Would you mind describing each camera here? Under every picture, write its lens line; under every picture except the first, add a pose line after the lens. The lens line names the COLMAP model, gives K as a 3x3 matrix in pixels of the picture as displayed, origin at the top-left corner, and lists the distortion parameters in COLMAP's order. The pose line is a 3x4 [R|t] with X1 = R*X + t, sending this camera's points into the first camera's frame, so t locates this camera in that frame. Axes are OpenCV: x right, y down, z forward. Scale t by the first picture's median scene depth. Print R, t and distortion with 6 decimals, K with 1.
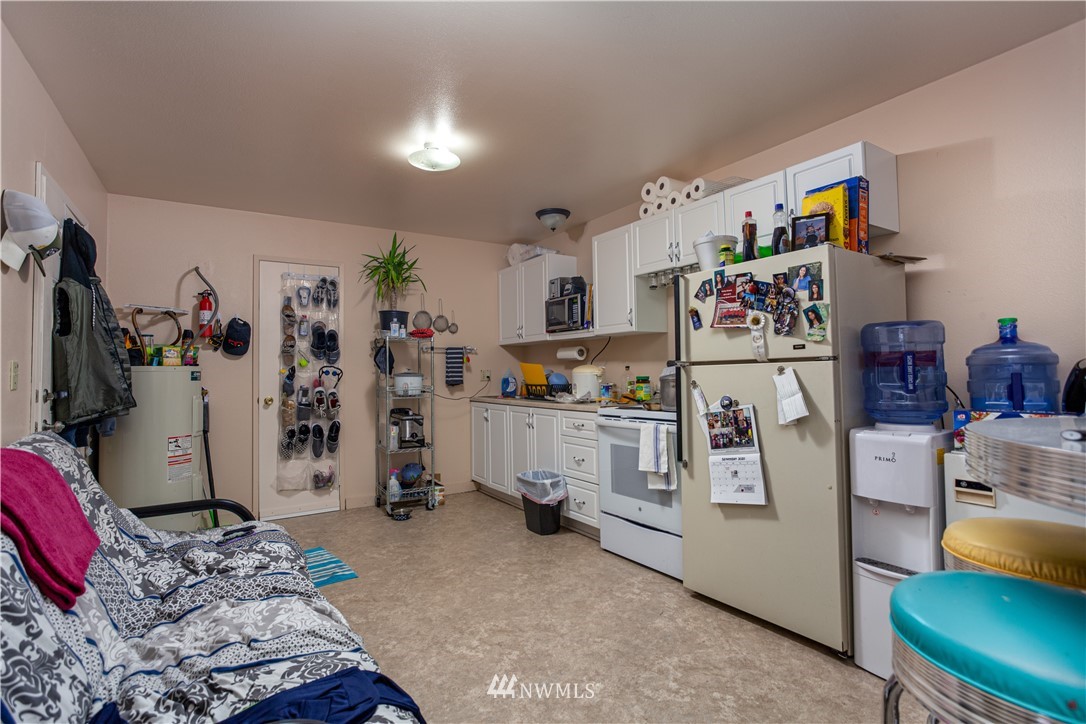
lens RADIAL K [[542.1, 0, 540.1], [0, 542.1, 356.0], [0, 0, 1]] dist [0.006978, -0.000562]
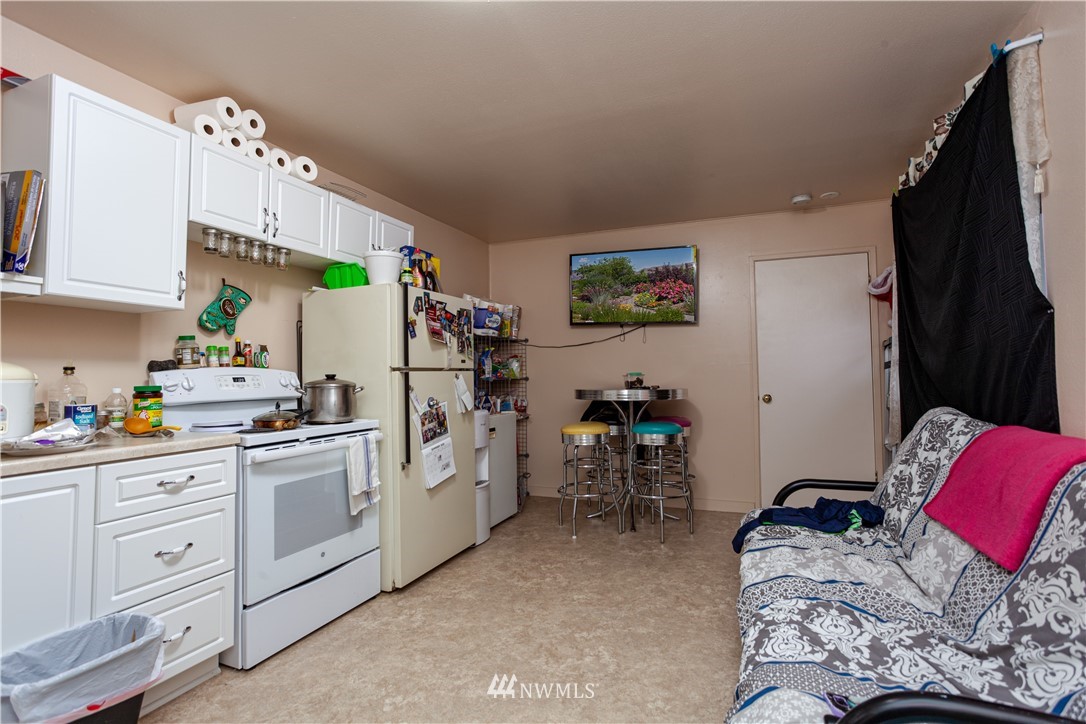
lens RADIAL K [[542.1, 0, 540.5], [0, 542.1, 361.4], [0, 0, 1]] dist [0.006978, -0.000562]
pose [[-0.579127, 0.045730, 0.813954, -0.802784], [-0.006916, 0.998114, -0.060997, 0.066943], [-0.815208, -0.040955, -0.577719, 1.521816]]
